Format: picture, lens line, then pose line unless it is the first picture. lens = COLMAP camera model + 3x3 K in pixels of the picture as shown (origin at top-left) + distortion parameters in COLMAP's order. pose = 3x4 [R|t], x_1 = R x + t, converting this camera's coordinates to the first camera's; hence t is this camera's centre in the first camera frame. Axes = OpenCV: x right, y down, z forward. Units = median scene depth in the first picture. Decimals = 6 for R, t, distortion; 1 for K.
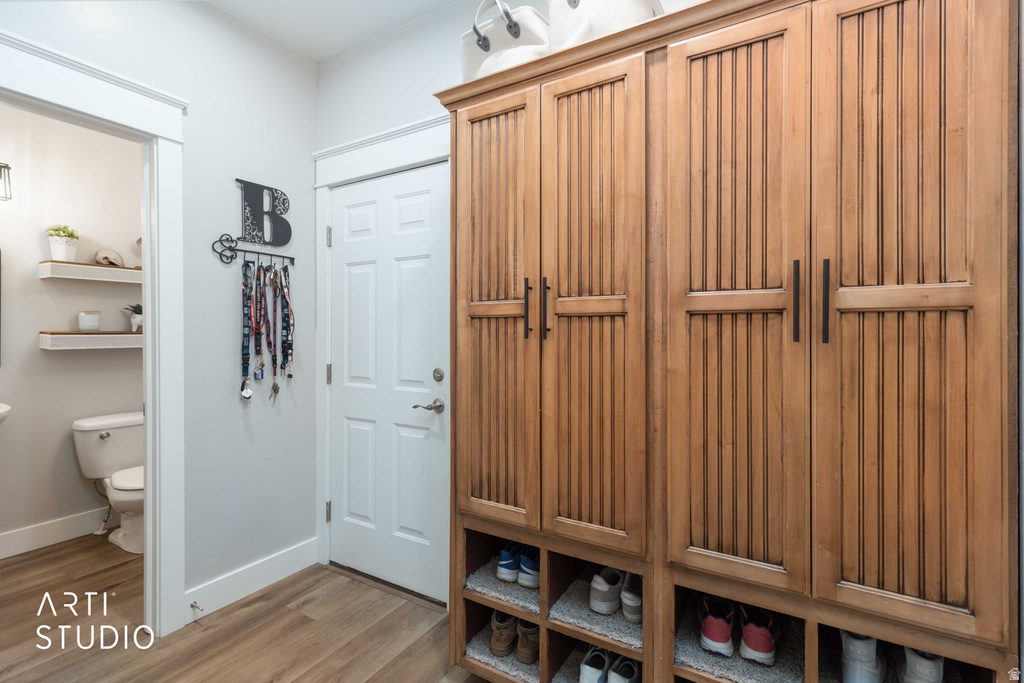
lens RADIAL K [[478.7, 0, 520.1], [0, 478.7, 335.9], [0, 0, 1]] dist [0.008440, -0.002096]
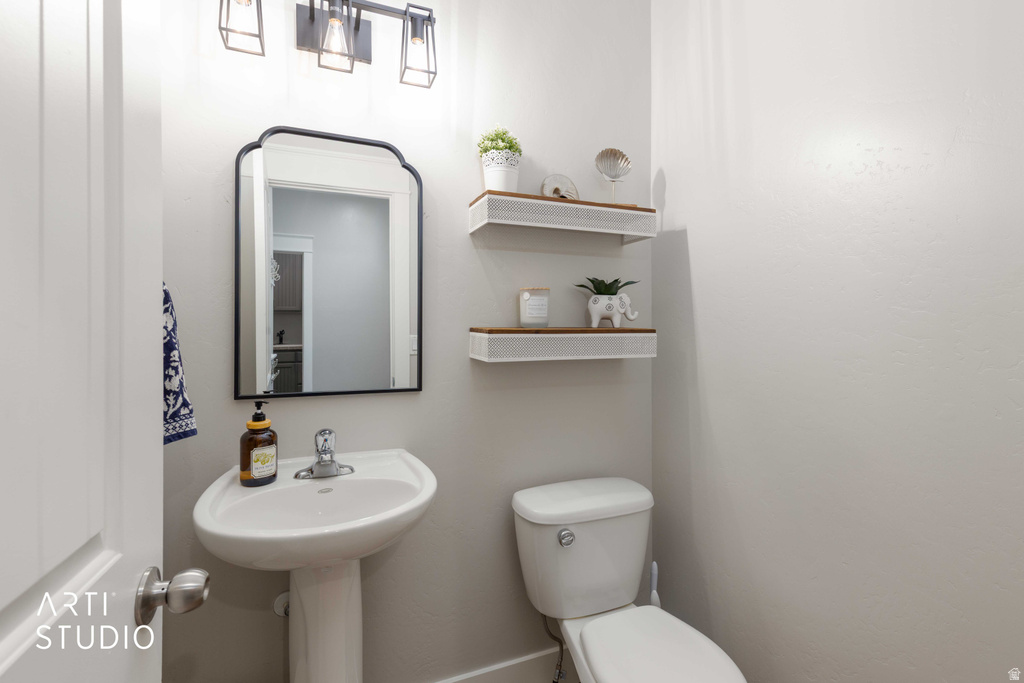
lens RADIAL K [[489.5, 0, 506.8], [0, 489.5, 339.1], [0, 0, 1]] dist [0.015158, -0.000889]
pose [[0.806819, 0.007545, -0.590751, -0.613937], [-0.002528, 0.999953, 0.009318, -0.001459], [0.590793, -0.006025, 0.806800, 0.556215]]
